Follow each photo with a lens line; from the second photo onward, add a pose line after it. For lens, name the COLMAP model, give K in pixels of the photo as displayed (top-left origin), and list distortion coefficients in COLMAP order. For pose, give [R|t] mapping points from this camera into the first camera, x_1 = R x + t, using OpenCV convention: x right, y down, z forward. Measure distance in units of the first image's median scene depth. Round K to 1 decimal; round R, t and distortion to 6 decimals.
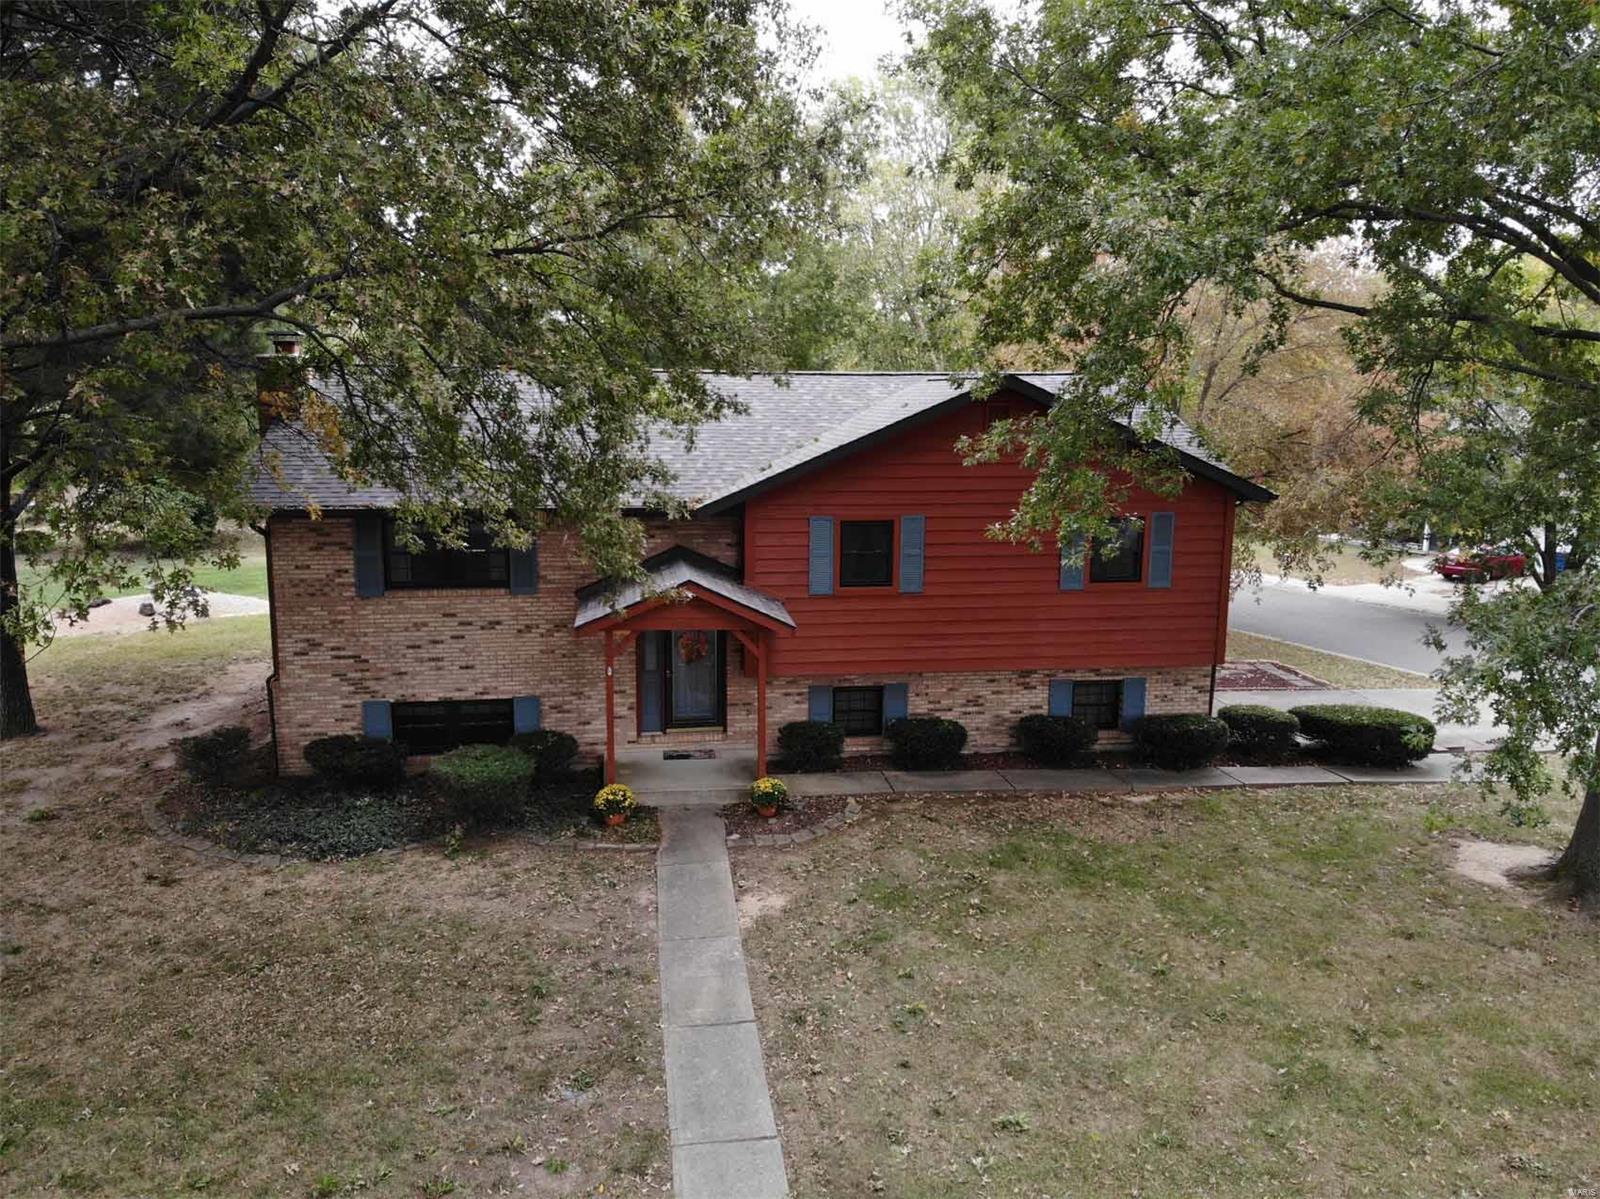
lens RADIAL K [[1164.3, 0, 803.5], [0, 1164.3, 591.5], [0, 0, 1]] dist [0.212201, -0.481830]
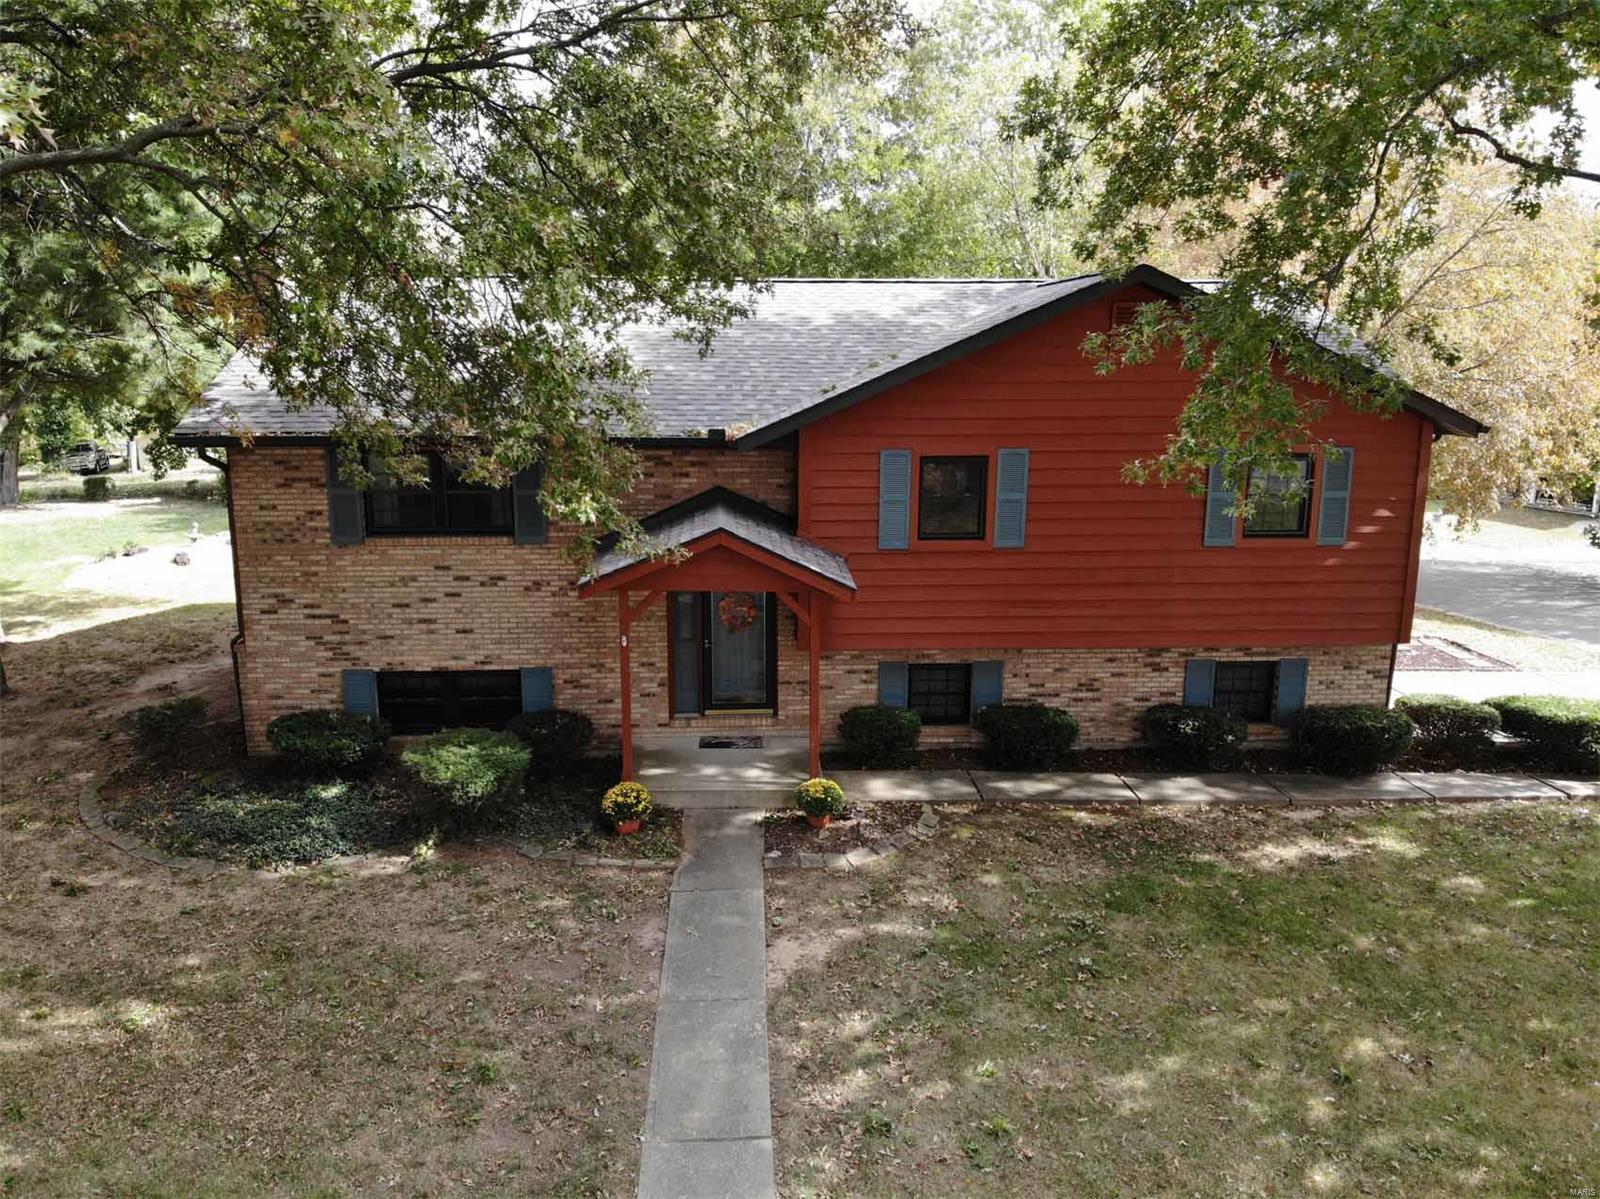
lens RADIAL K [[1164.3, 0, 803.5], [0, 1164.3, 591.5], [0, 0, 1]] dist [0.212201, -0.481830]
pose [[0.995770, 0.015068, -0.090642, 0.026584], [-0.011895, 0.999301, 0.035448, 0.004110], [0.091113, -0.034220, 0.995252, 0.200772]]
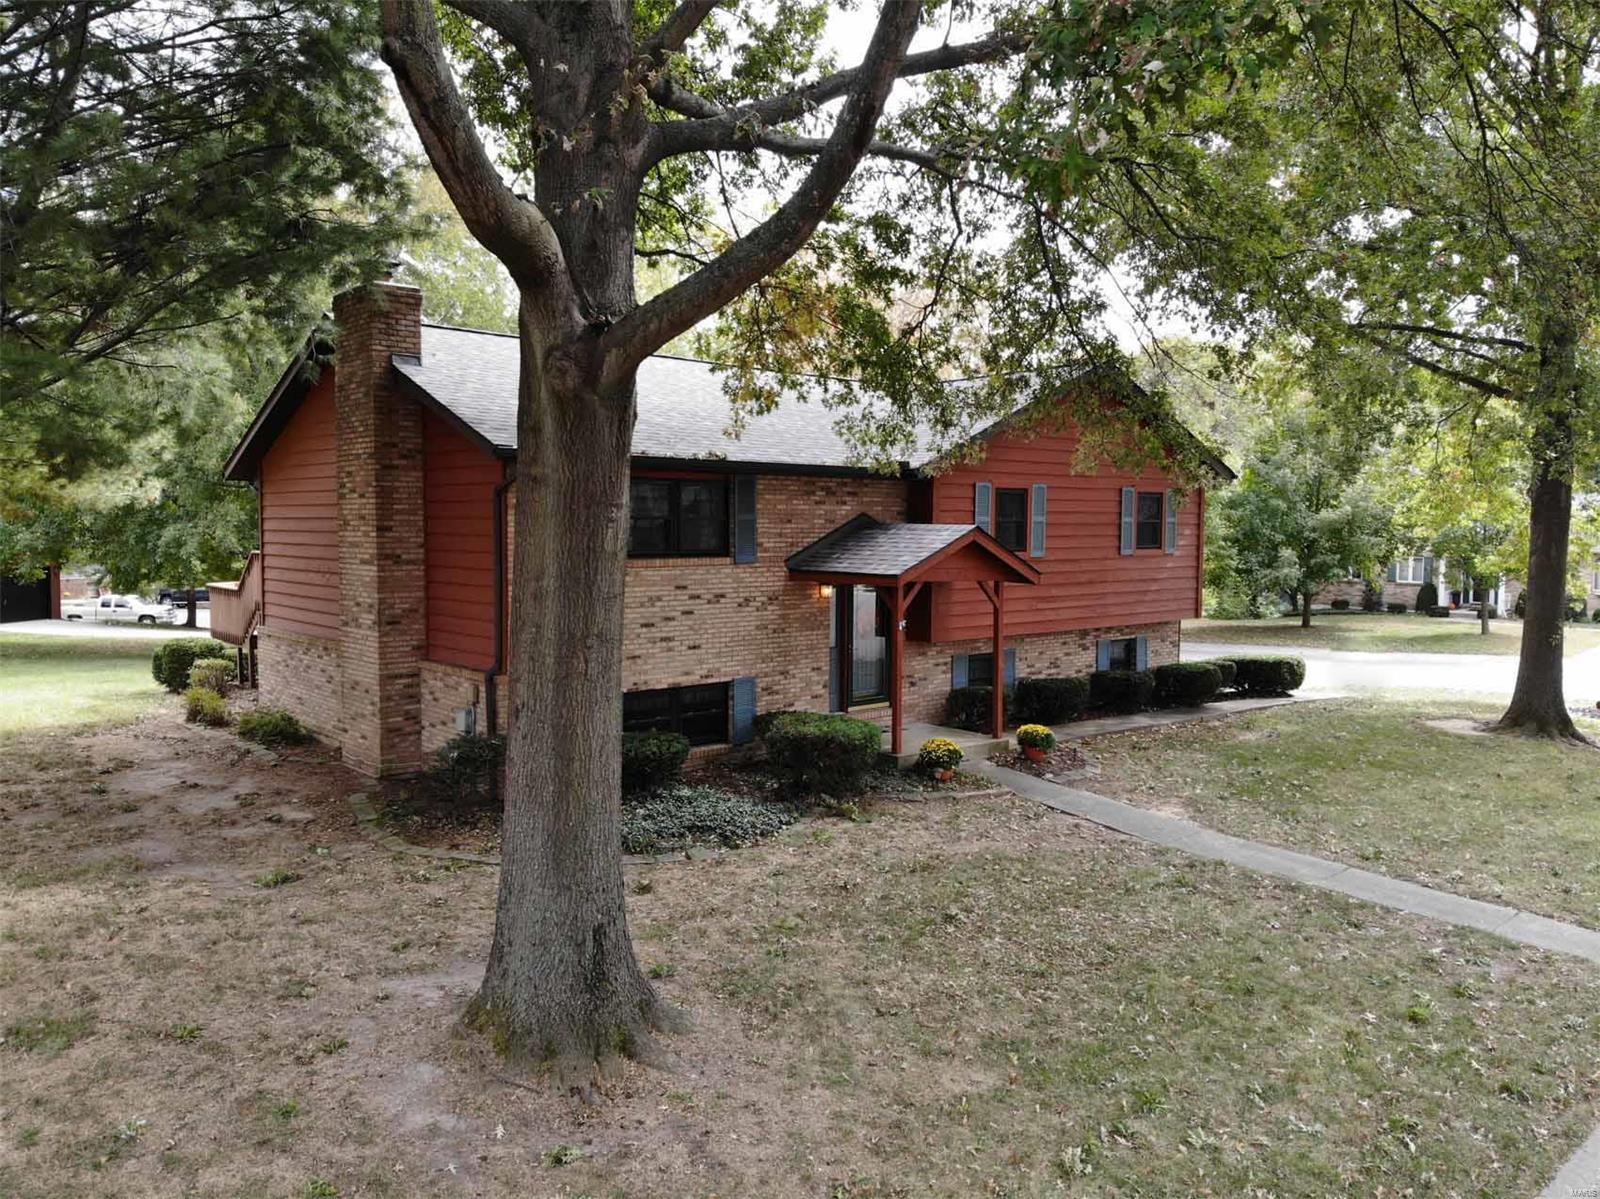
lens RADIAL K [[1164.3, 0, 803.5], [0, 1164.3, 591.5], [0, 0, 1]] dist [0.212201, -0.481830]
pose [[0.841021, -0.035699, 0.539823, -0.694458], [0.092348, 0.992649, -0.078231, 0.099756], [-0.533062, 0.115645, 0.838136, 0.220765]]
